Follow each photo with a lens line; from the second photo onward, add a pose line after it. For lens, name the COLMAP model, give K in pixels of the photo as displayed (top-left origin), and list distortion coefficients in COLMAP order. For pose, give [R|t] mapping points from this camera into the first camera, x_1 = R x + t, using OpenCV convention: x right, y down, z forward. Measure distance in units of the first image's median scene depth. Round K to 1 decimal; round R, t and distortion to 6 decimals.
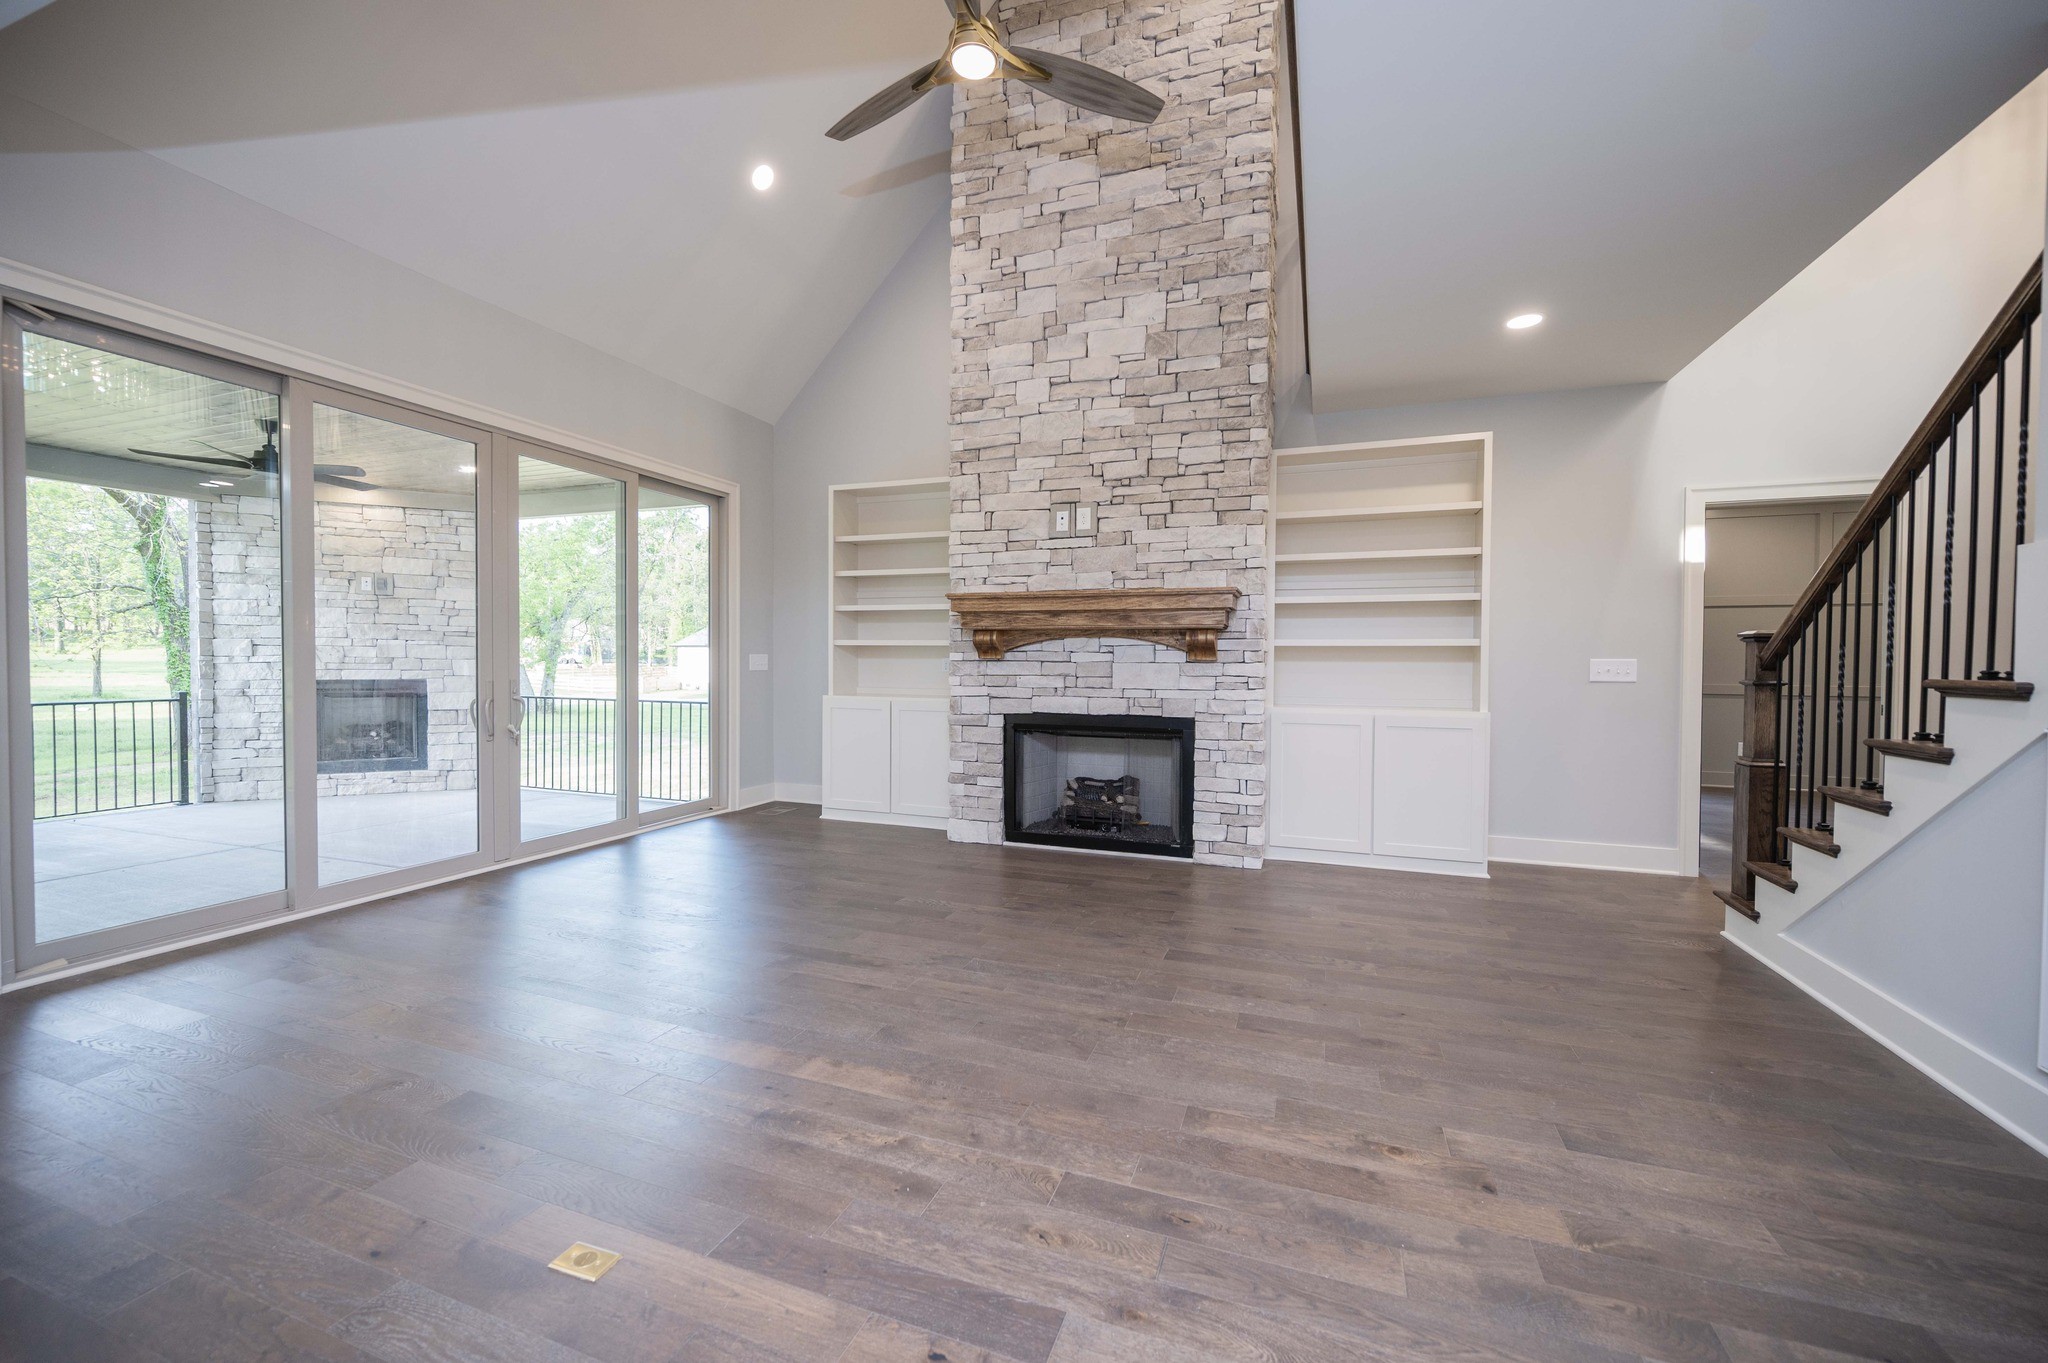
lens RADIAL K [[802.1, 0, 1024.8], [0, 802.1, 677.2], [0, 0, 1]] dist [-0.000916, -0.000311]
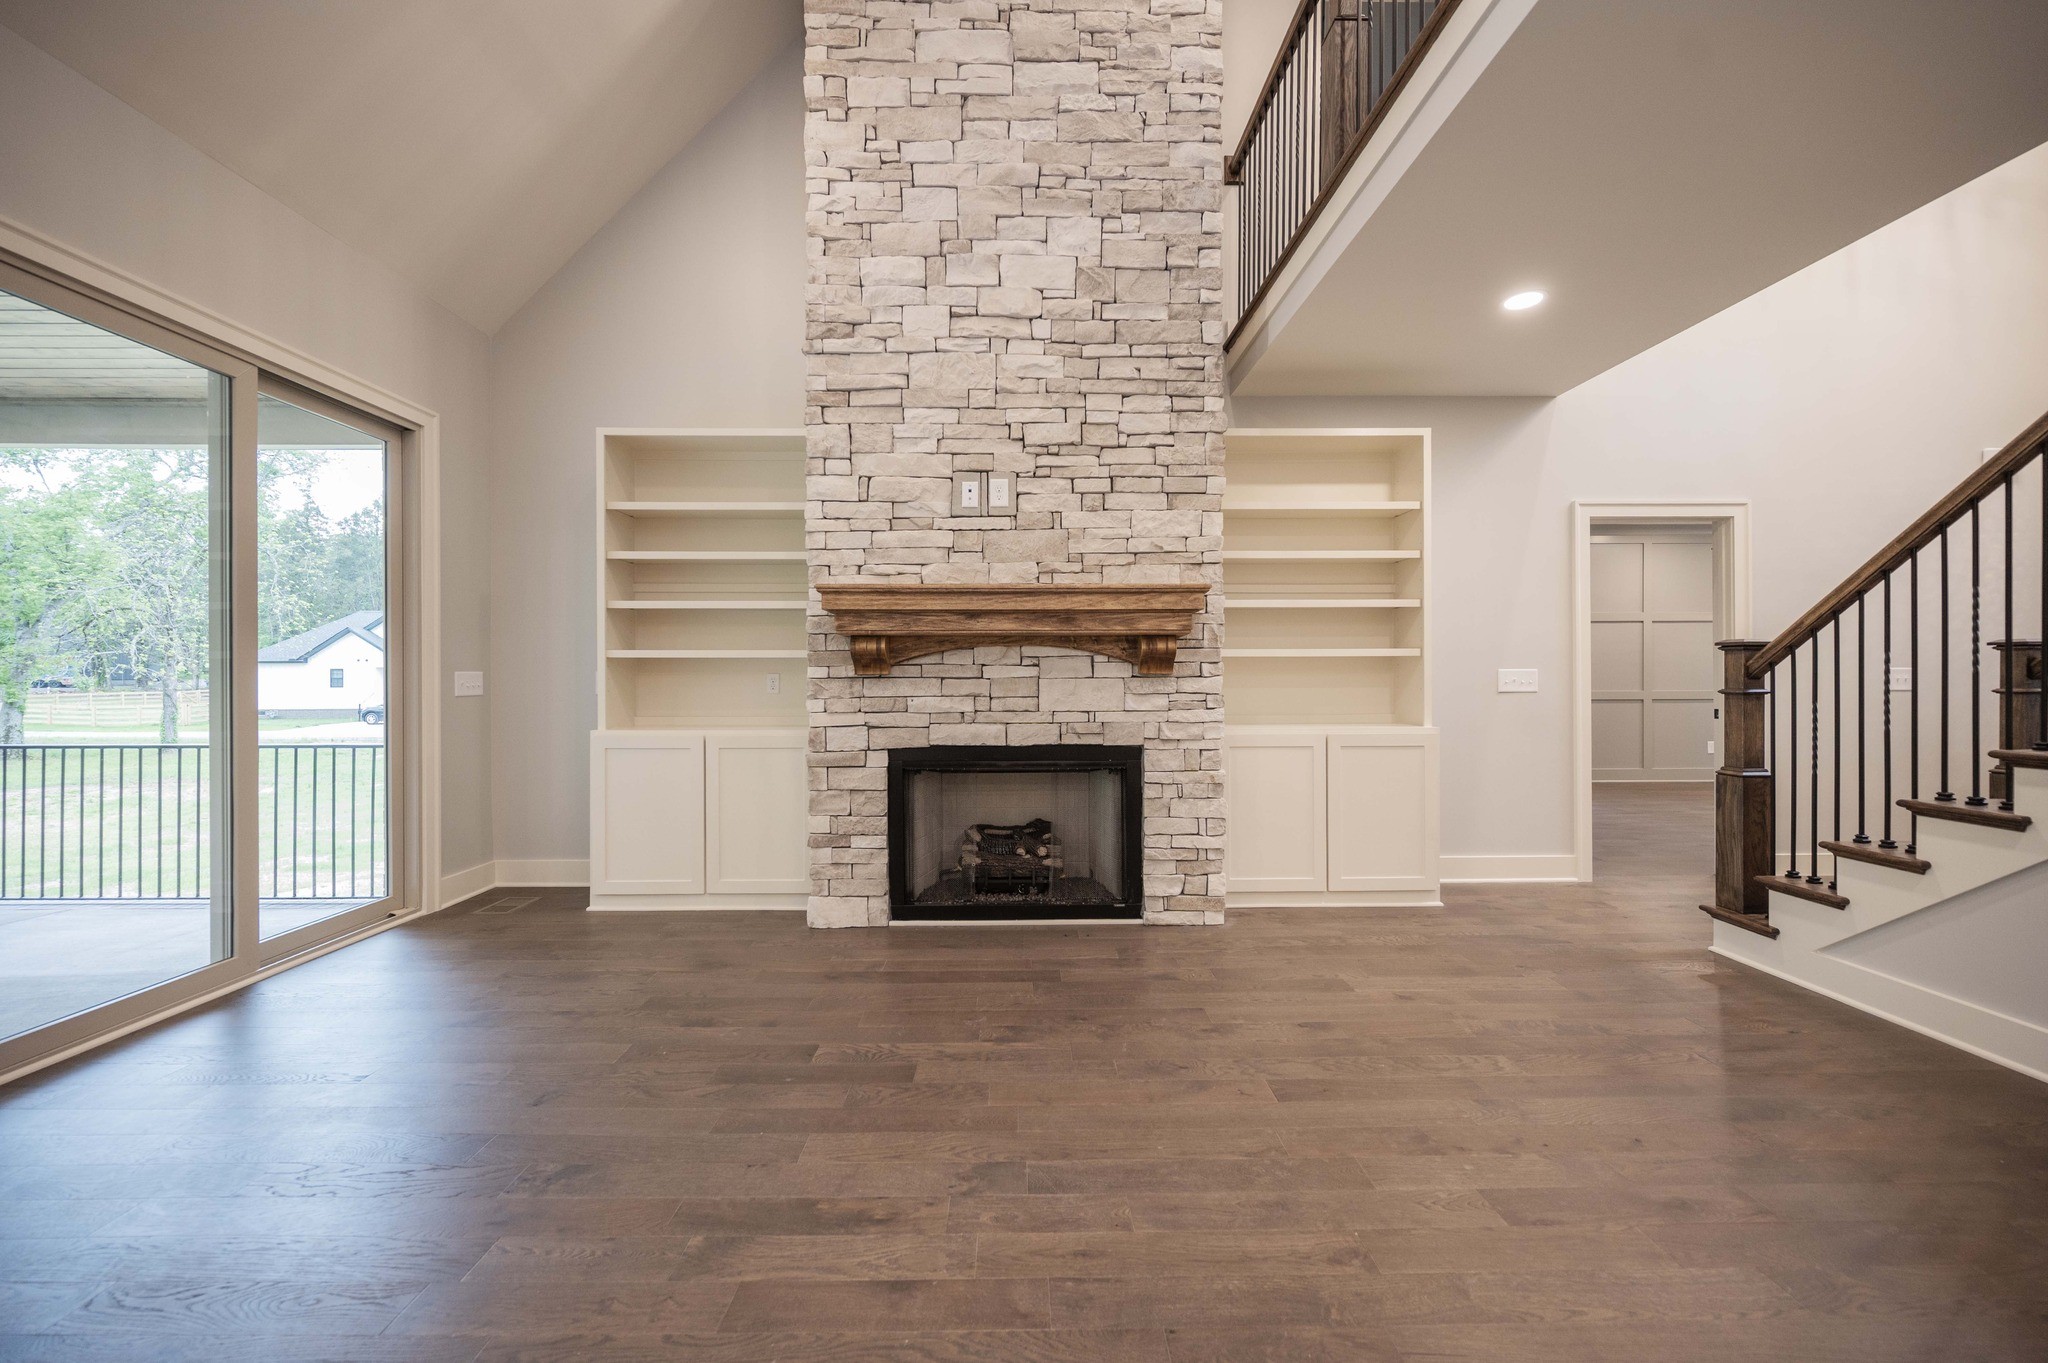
lens RADIAL K [[802.1, 0, 1024.8], [0, 802.1, 677.2], [0, 0, 1]] dist [-0.000916, -0.000311]
pose [[0.932928, -0.010484, 0.359912, -0.181356], [0.017087, 0.999739, -0.015168, -0.007506], [-0.359659, 0.020300, 0.932863, 0.270062]]
